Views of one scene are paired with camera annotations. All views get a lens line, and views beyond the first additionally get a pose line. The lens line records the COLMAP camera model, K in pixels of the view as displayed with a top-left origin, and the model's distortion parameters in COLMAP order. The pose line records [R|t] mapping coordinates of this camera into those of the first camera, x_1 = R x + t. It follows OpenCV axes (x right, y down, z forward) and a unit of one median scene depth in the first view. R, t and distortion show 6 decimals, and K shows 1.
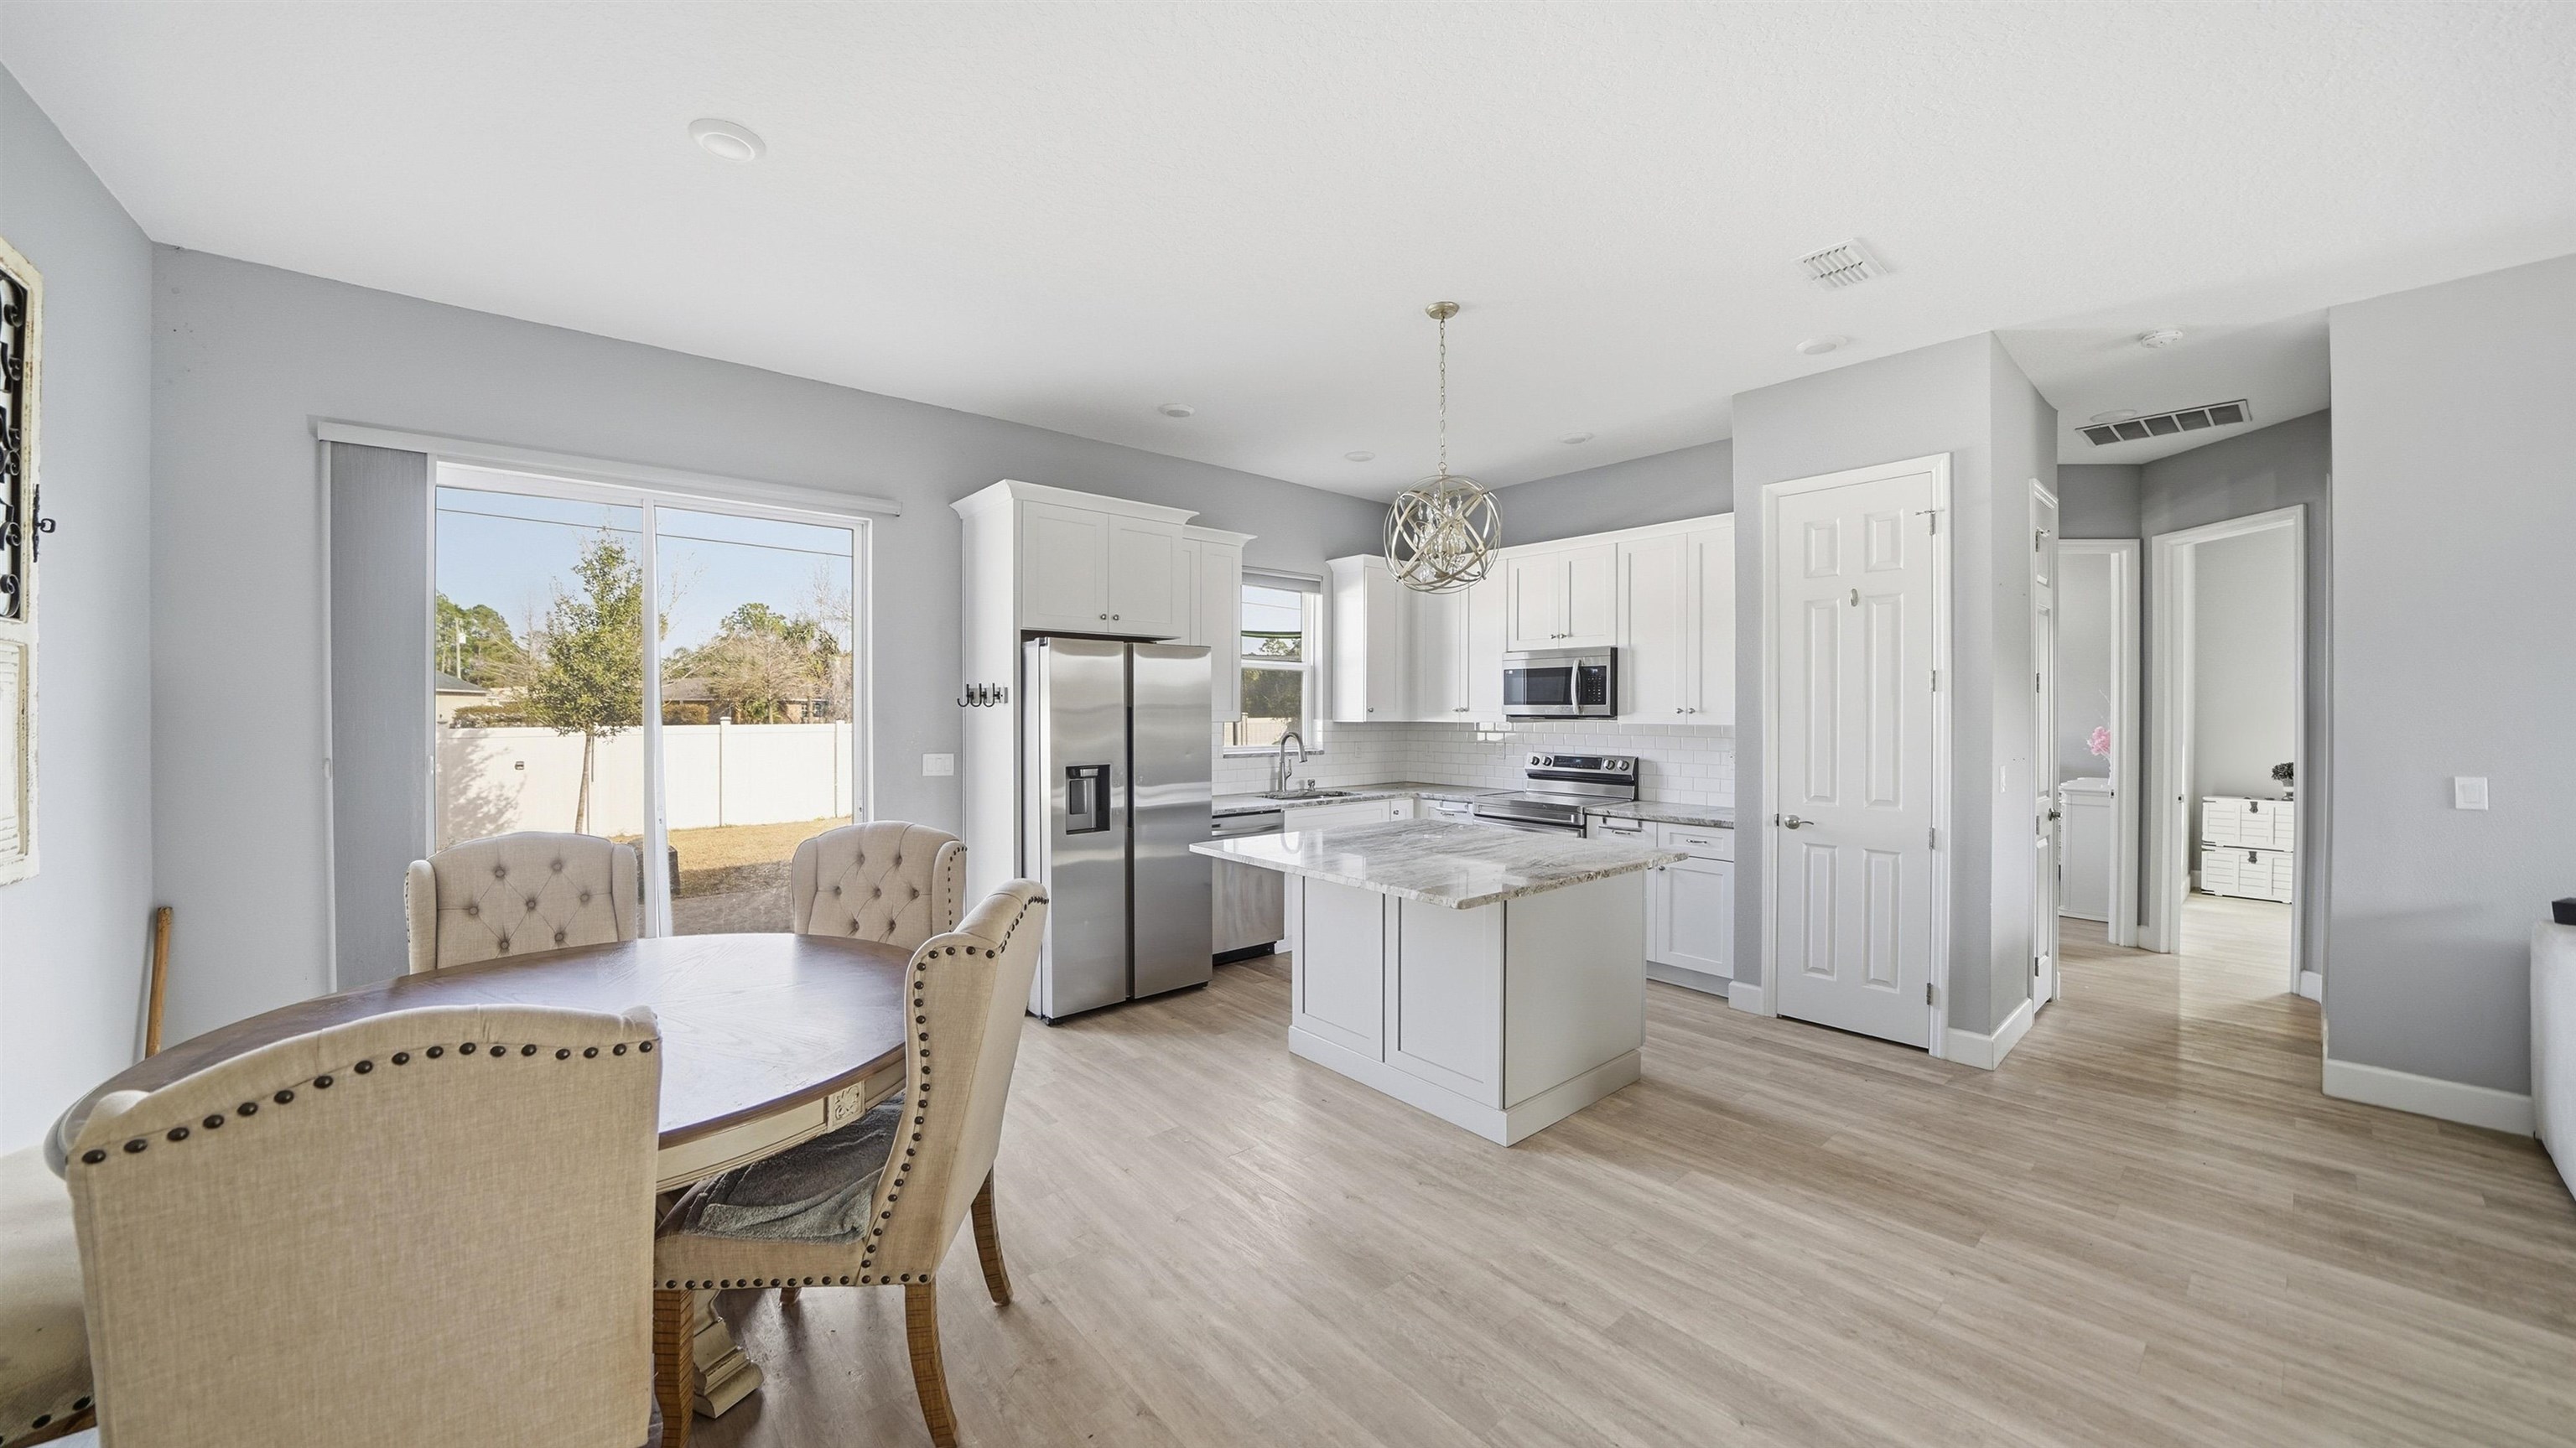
lens RADIAL K [[900.2, 0, 1285.9], [0, 900.2, 710.9], [0, 0, 1]] dist [-0.020261, 0.000019]
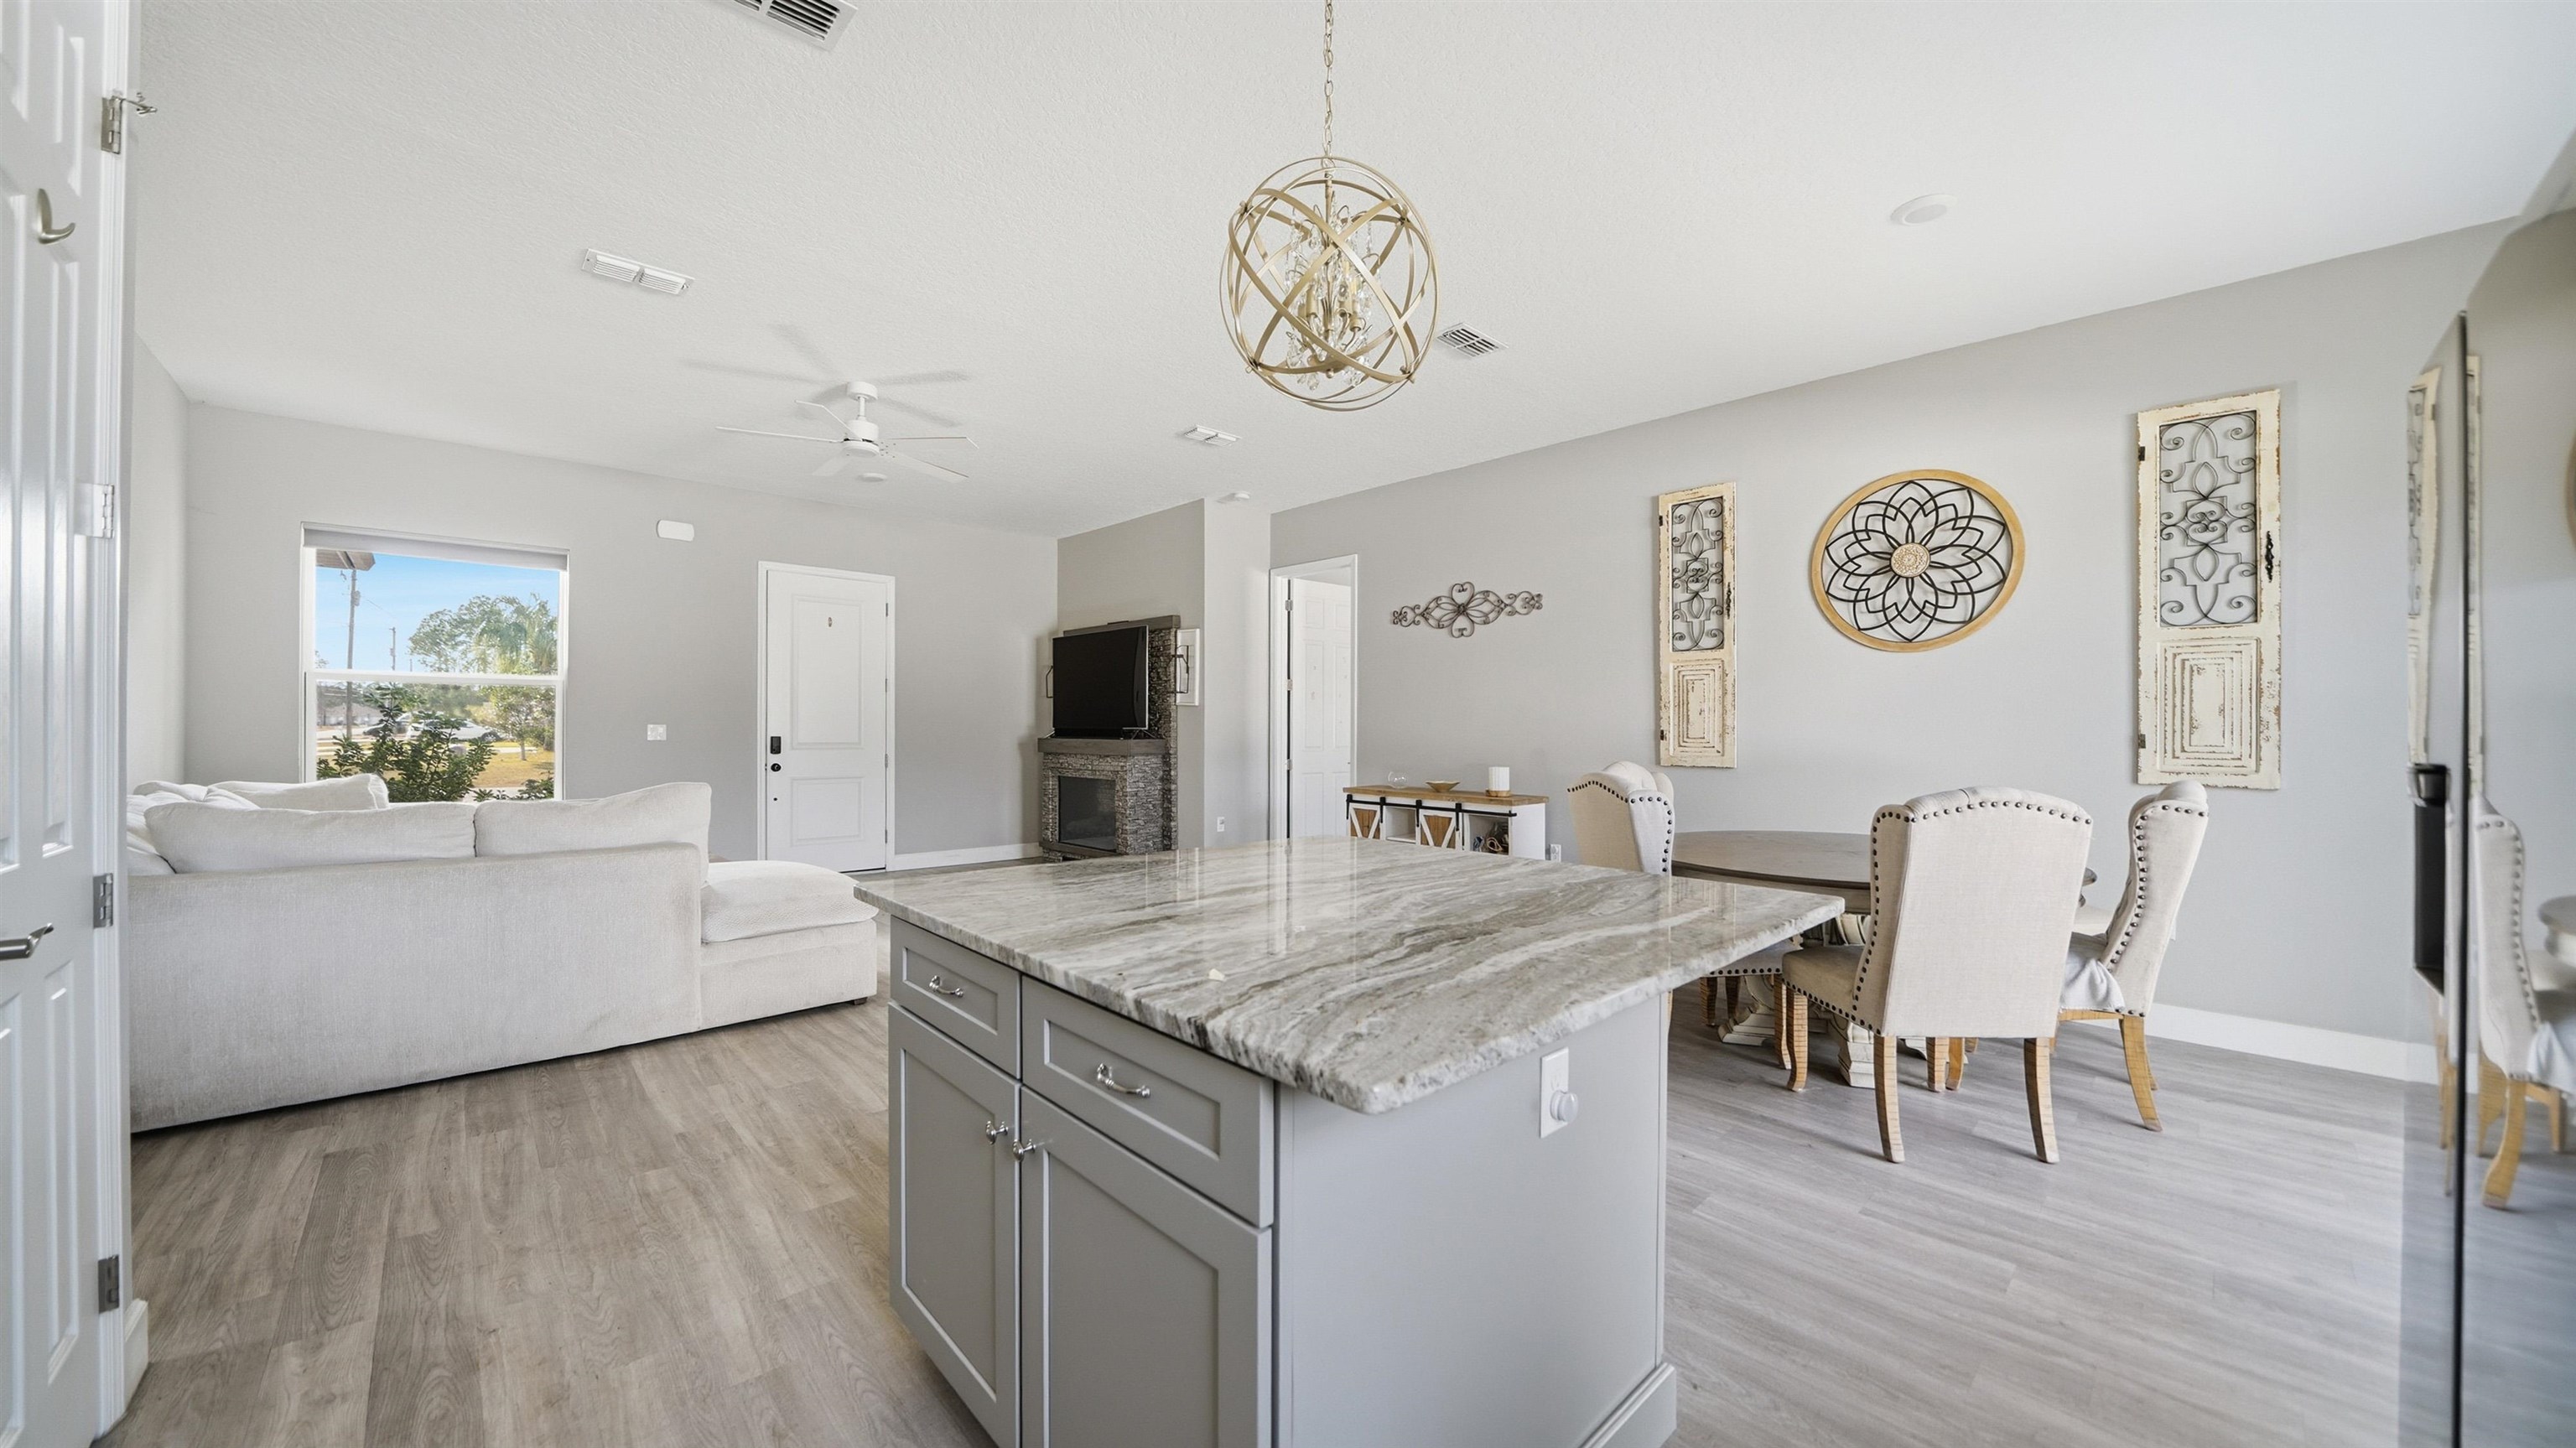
lens RADIAL K [[896.1, 0, 1275.3], [0, 896.1, 732.2], [0, 0, 1]] dist [-0.031703, 0.004200]
pose [[-0.998887, -0.011373, -0.045776, 0.224808], [-0.011709, 0.999906, 0.007085, 0.060702], [0.045691, 0.007613, -0.998927, 1.474279]]
